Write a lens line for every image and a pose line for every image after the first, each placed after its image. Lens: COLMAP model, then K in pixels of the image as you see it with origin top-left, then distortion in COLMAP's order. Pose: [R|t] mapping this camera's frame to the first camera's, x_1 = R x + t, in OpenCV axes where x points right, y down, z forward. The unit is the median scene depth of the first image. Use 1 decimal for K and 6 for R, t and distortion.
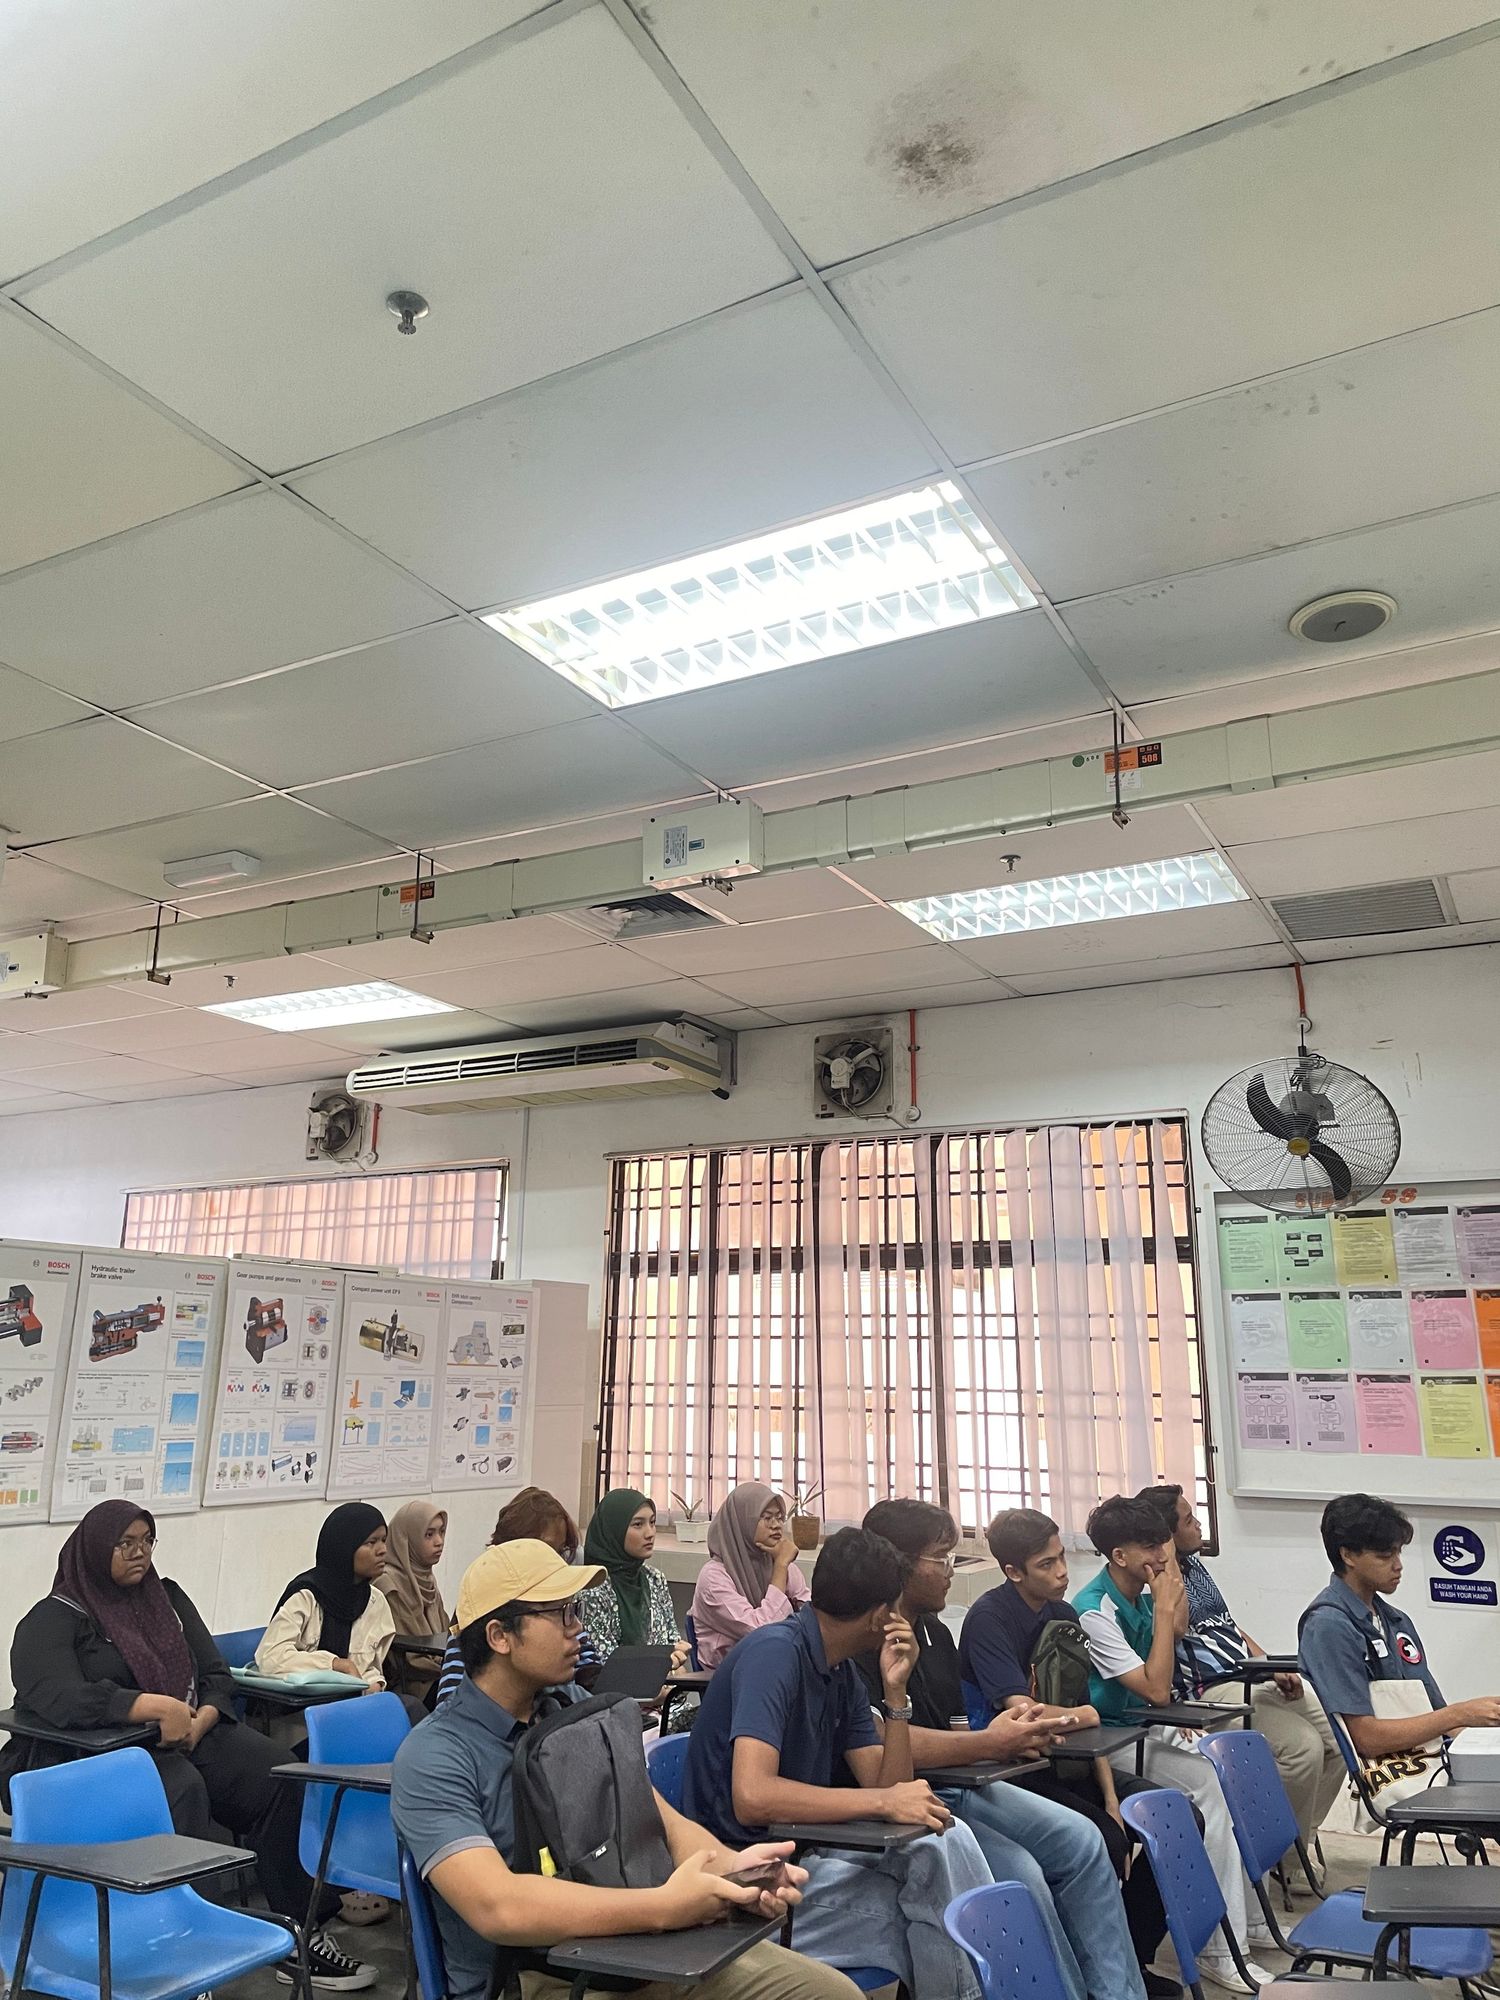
lens RADIAL K [[1491.9, 0, 750.0], [0, 1491.9, 1000.0], [0, 0, 1]] dist [0.093321, -0.122416]
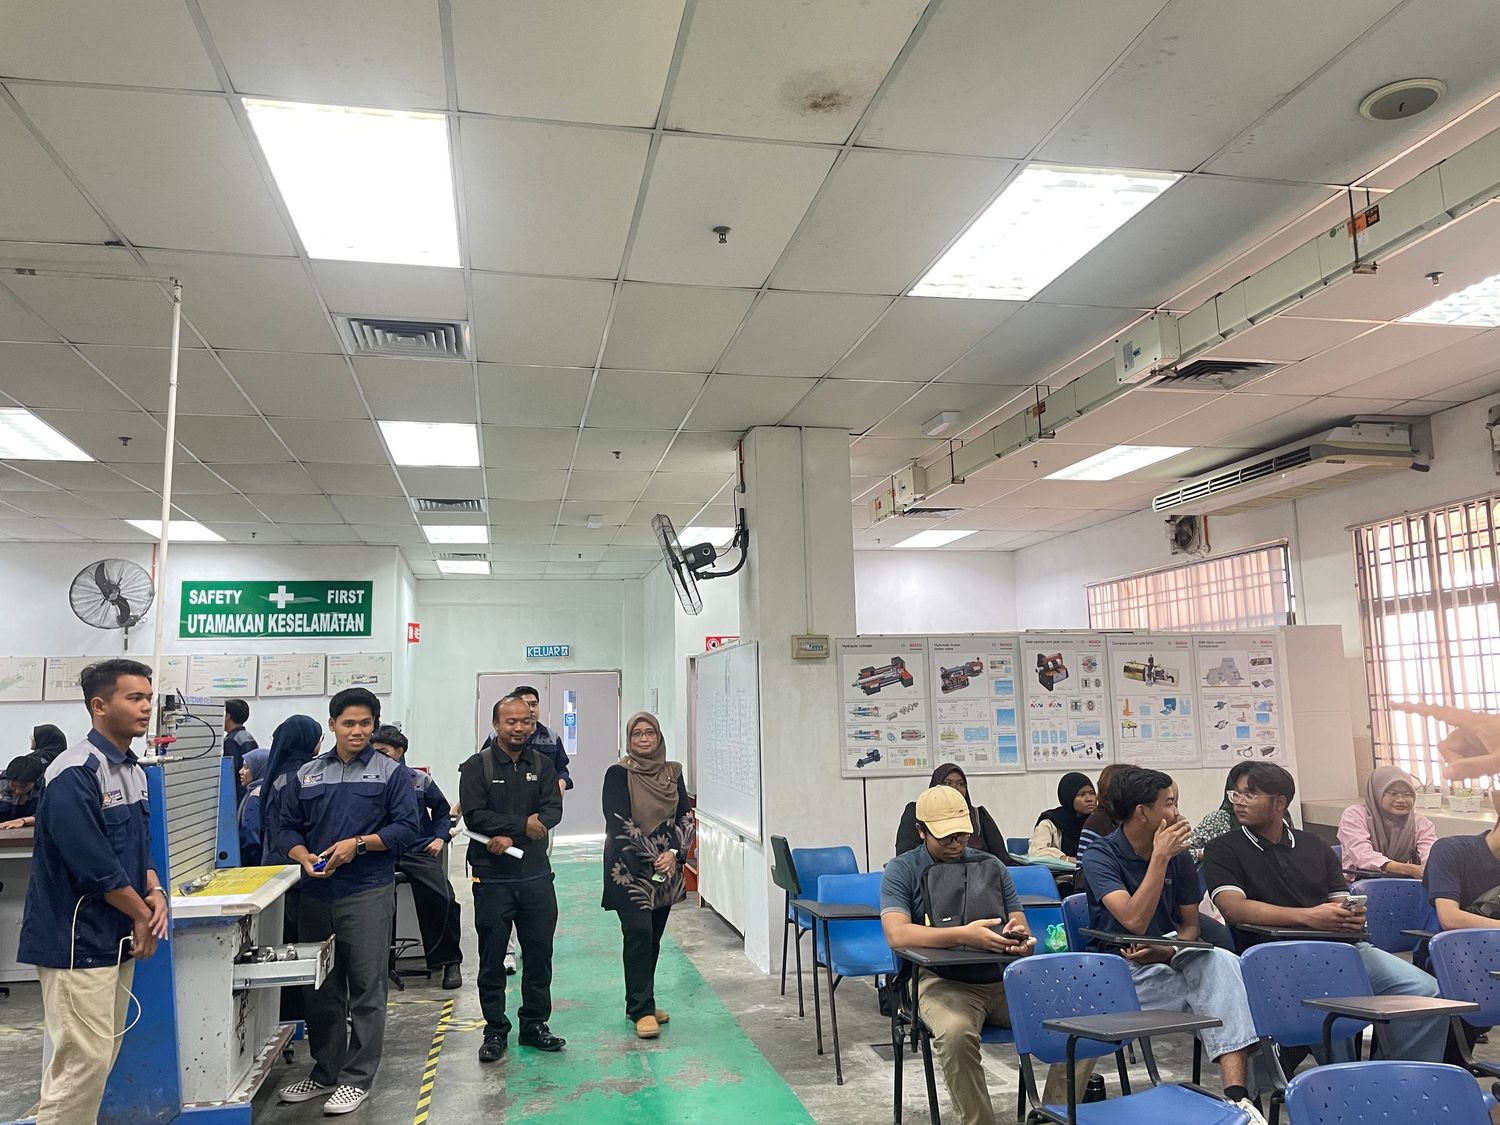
lens RADIAL K [[1118.9, 0, 775.9], [0, 1118.9, 562.3], [0, 0, 1]] dist [0.093321, -0.122416]
pose [[0.670748, -0.125158, -0.731048, 0.354642], [0.215686, 0.975977, 0.030804, -0.007050], [0.709631, -0.178338, 0.681630, -0.054817]]
